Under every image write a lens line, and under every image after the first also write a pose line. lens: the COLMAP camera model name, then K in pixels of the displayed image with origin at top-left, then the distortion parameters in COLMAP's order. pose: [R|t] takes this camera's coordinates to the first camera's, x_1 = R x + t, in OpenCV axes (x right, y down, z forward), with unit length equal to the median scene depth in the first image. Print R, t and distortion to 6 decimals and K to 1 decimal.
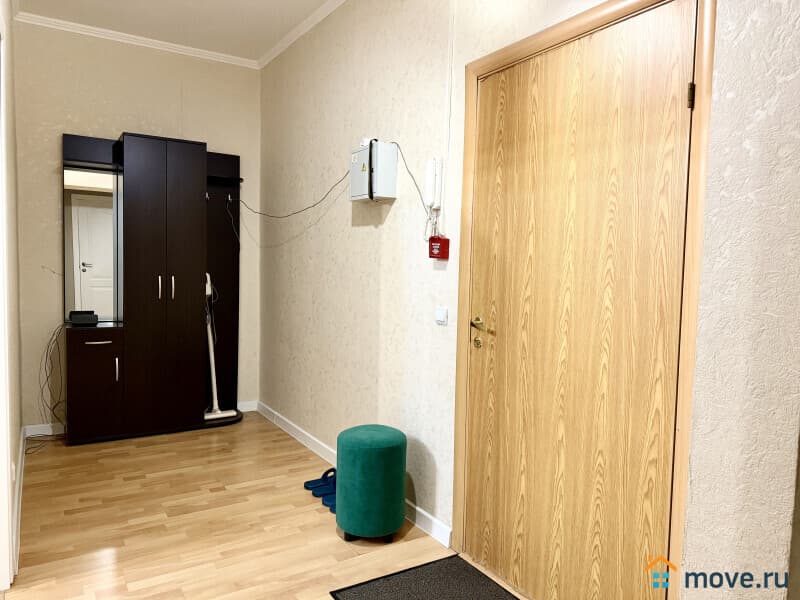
lens RADIAL K [[568.5, 0, 400.0], [0, 568.5, 300.0], [0, 0, 1]] dist [0.088533, -0.132726]
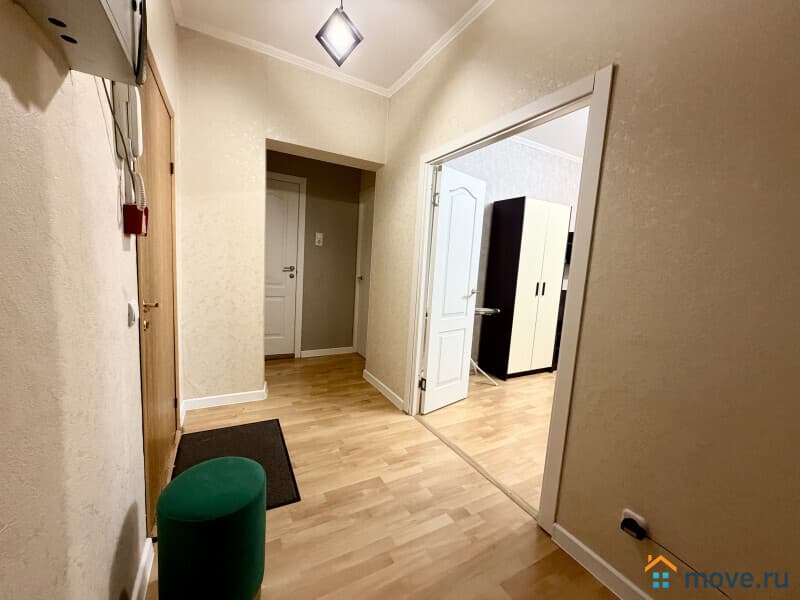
lens RADIAL K [[320.0, 0, 397.4], [0, 320.0, 298.7], [0, 0, 1]] dist [0.000259, -0.000007]
pose [[-0.994742, -0.093696, 0.041338, -0.314403], [-0.085334, 0.981525, 0.171251, -0.101918], [-0.056620, 0.166823, -0.984360, 1.548419]]
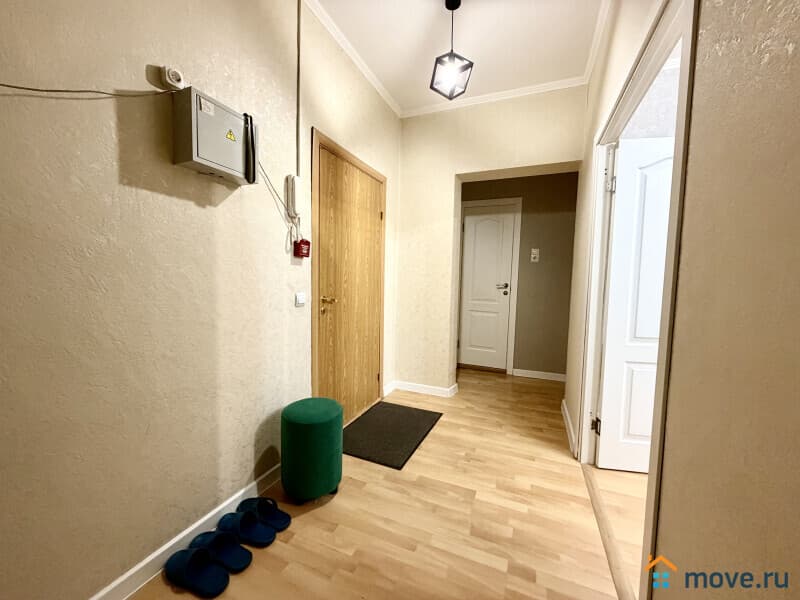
lens RADIAL K [[320.0, 0, 397.4], [0, 320.0, 298.7], [0, 0, 1]] dist [0.000259, -0.000007]
pose [[-0.574459, -0.091607, 0.813391, -0.749597], [0.011166, 0.992748, 0.119693, -0.069480], [-0.818457, 0.077841, -0.569270, 1.385194]]
